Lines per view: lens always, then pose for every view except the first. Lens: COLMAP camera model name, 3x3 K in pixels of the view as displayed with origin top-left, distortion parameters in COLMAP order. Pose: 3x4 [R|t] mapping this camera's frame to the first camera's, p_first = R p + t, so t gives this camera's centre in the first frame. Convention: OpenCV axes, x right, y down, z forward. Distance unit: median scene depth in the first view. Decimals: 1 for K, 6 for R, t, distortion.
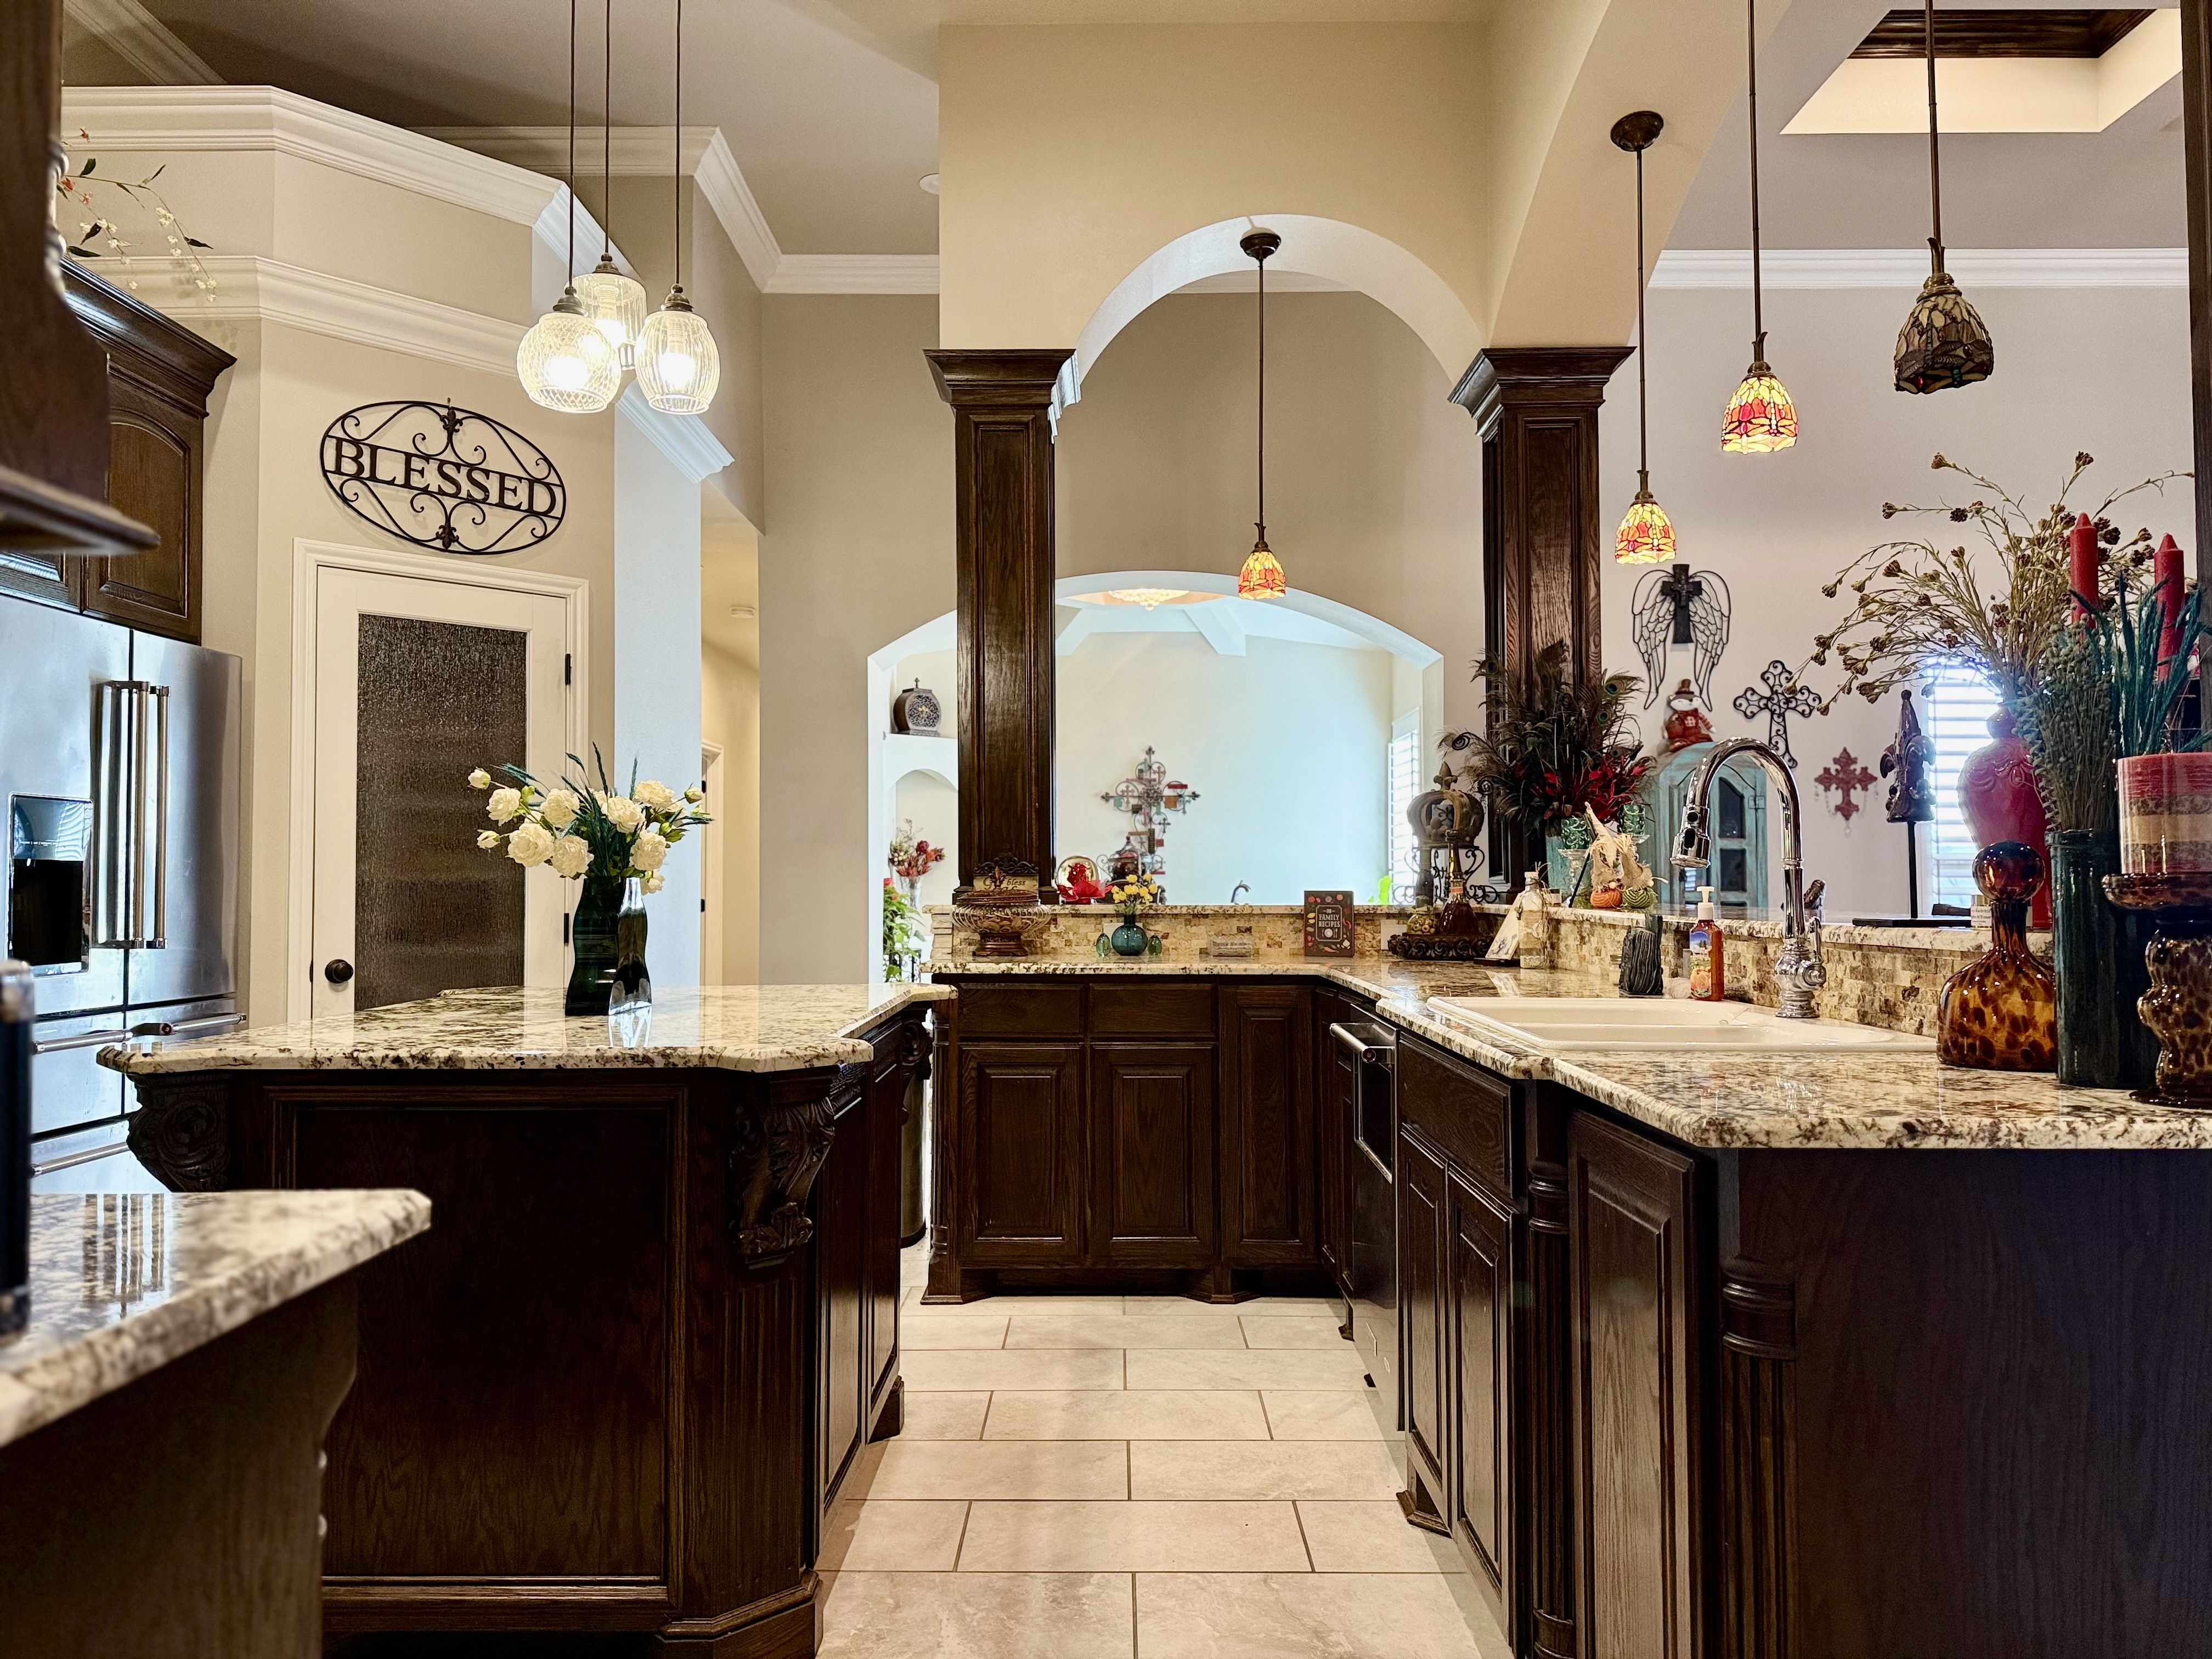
lens RADIAL K [[1539.3, 0, 1099.8], [0, 1539.3, 831.9], [0, 0, 1]] dist [0.150442, -0.235622]
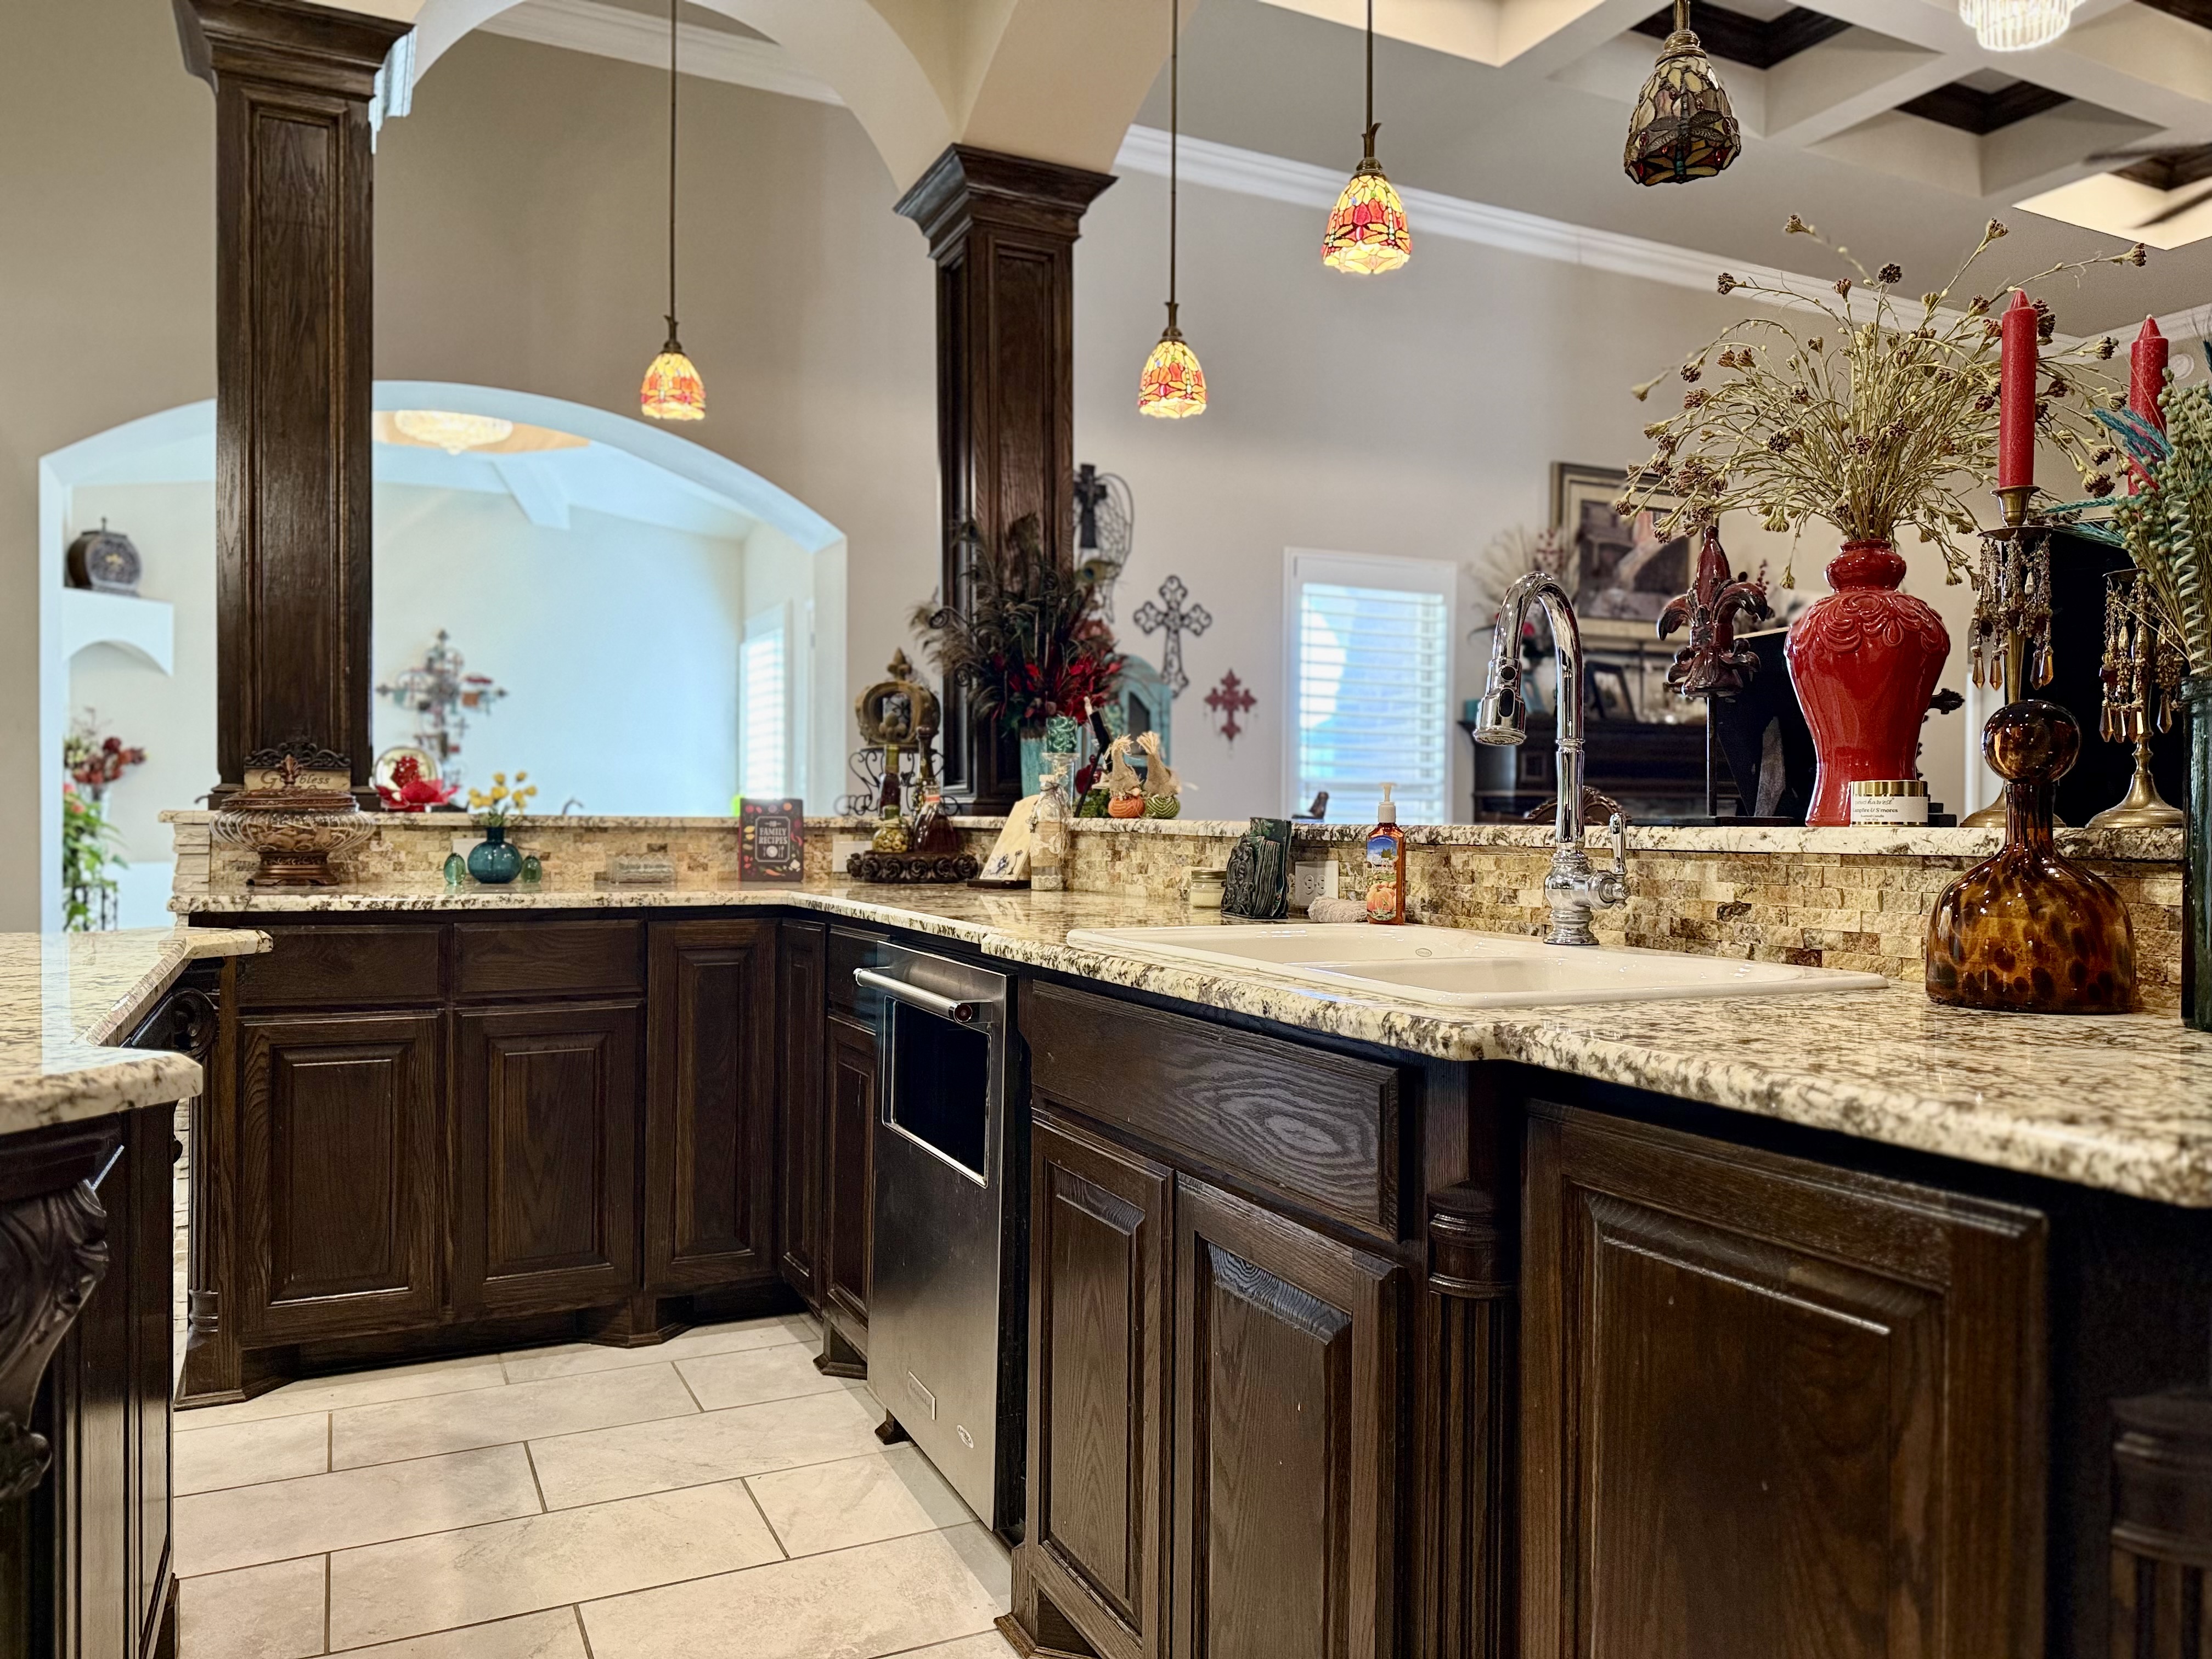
lens RADIAL K [[1544.8, 0, 1110.8], [0, 1544.8, 839.8], [0, 0, 1]] dist [0.094274, -0.151026]
pose [[0.891773, 0.004020, 0.452465, -0.054458], [-0.026553, 0.998702, 0.043460, 0.020207], [-0.451703, -0.050770, 0.890723, 0.216316]]
